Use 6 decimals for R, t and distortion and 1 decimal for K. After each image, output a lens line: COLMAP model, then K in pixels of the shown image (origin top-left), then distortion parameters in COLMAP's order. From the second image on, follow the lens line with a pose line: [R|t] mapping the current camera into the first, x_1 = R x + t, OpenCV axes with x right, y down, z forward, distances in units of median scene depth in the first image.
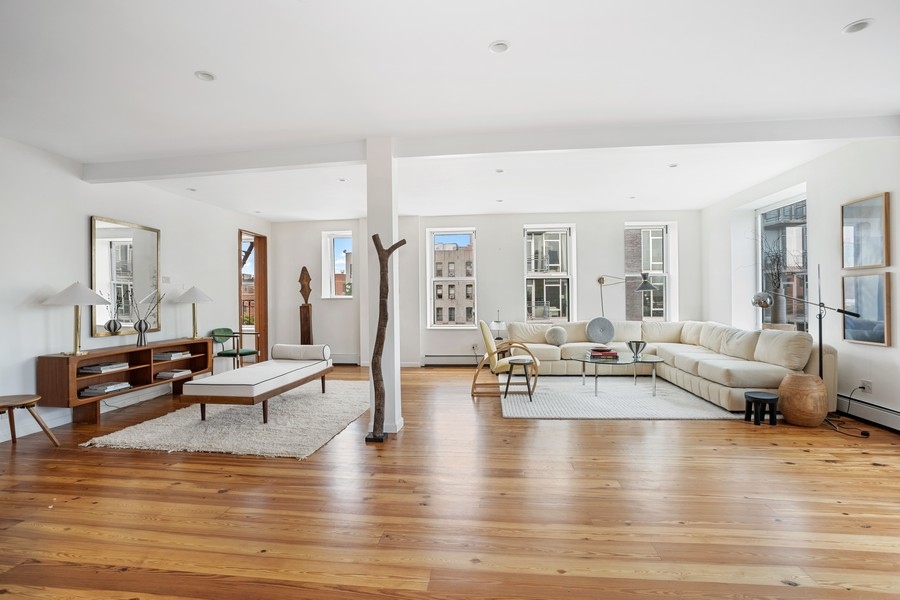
lens RADIAL K [[444.4, 0, 444.3], [0, 444.4, 297.3], [0, 0, 1]] dist [-0.069204, 0.031579]
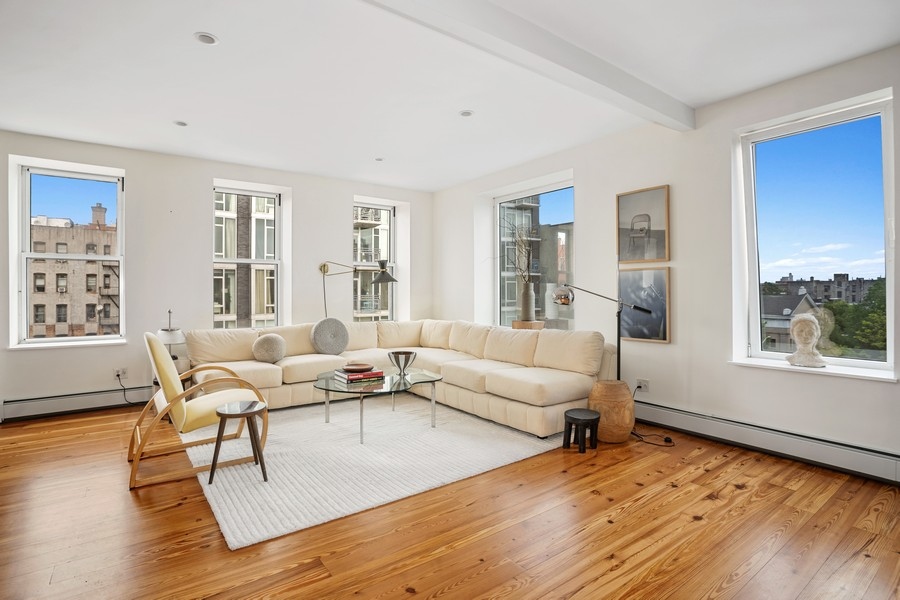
lens RADIAL K [[444.4, 0, 444.3], [0, 444.4, 297.3], [0, 0, 1]] dist [-0.069204, 0.031579]
pose [[0.734235, -0.000263, 0.678895, -0.007233], [-0.007558, 0.999935, 0.008562, 0.003427], [-0.678853, -0.011417, 0.734185, 0.420534]]
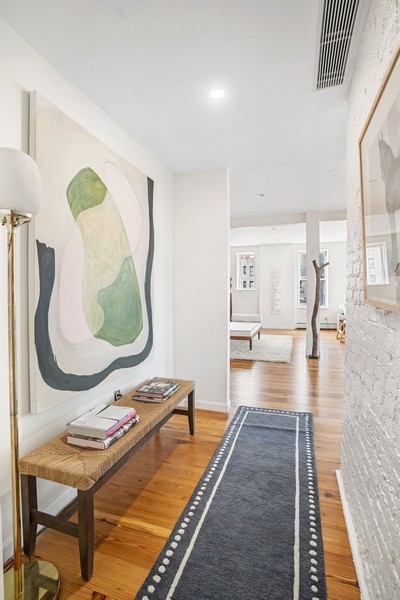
lens RADIAL K [[296.3, 0, 200.0], [0, 296.3, 300.0], [0, 0, 1]] dist [-0.069204, 0.031579]
pose [[0.980397, 0.012932, -0.196609, -0.277749], [-0.005961, 0.999334, 0.036011, 0.000493], [0.196944, -0.034133, 0.979820, -0.318519]]
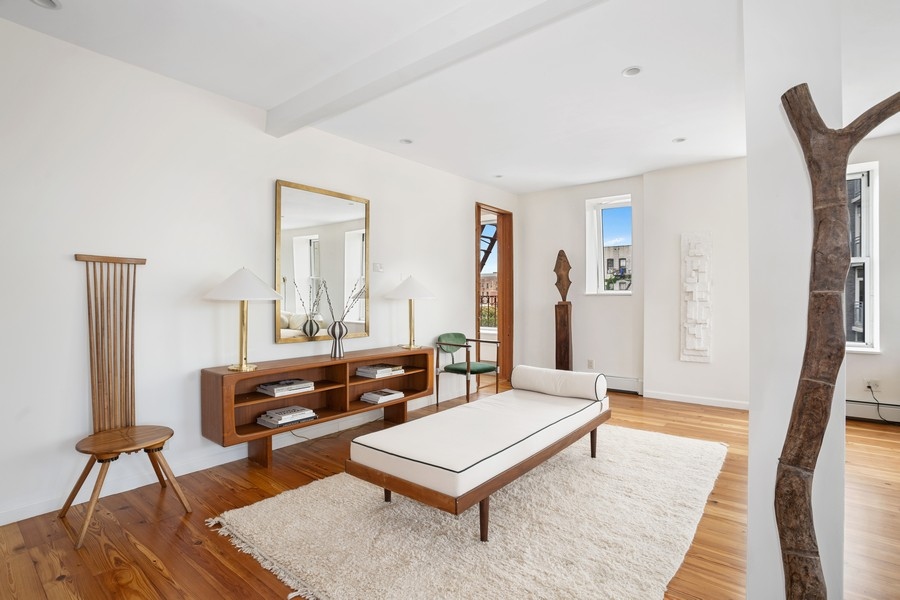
lens RADIAL K [[444.4, 0, 444.3], [0, 444.4, 297.3], [0, 0, 1]] dist [-0.069204, 0.031579]
pose [[0.847225, 0.007581, -0.531180, -0.138185], [-0.004478, 0.999965, 0.007129, 0.004944], [0.531215, -0.003662, 0.847229, 0.414376]]
